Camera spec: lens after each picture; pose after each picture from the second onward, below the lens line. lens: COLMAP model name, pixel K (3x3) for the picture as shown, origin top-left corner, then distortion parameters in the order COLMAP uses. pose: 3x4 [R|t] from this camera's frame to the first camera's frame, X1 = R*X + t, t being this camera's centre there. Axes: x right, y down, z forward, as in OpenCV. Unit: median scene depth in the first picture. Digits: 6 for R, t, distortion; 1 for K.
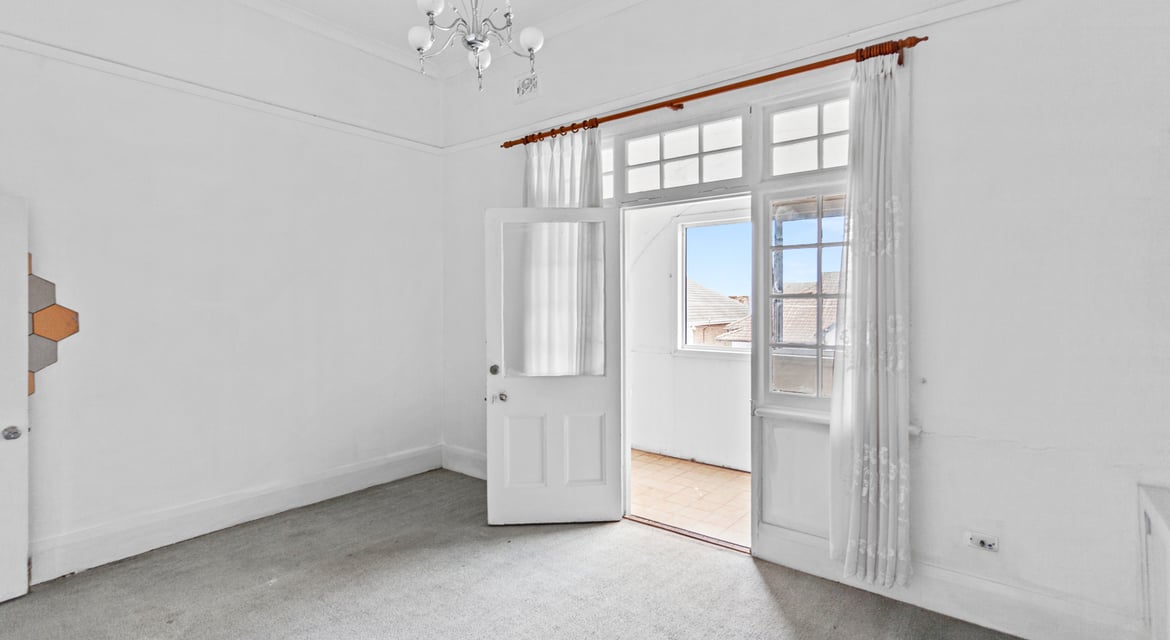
lens RADIAL K [[578.7, 0, 585.0], [0, 578.7, 320.0], [0, 0, 1]] dist [-0.000392, 0.001453]
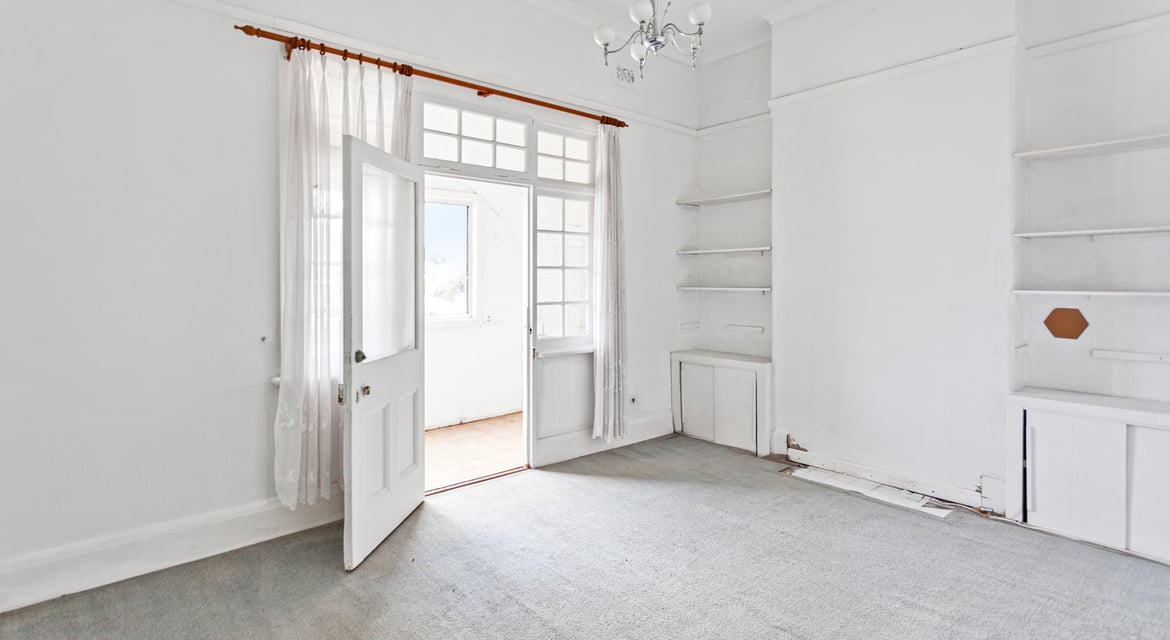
lens RADIAL K [[581.8, 0, 586.0], [0, 581.8, 298.7], [0, 0, 1]] dist [0.001098, 0.000520]
pose [[0.157782, -0.026673, 0.987114, -0.896442], [0.031981, 0.999249, 0.021889, 0.005456], [-0.986956, 0.028115, 0.158517, 0.622502]]
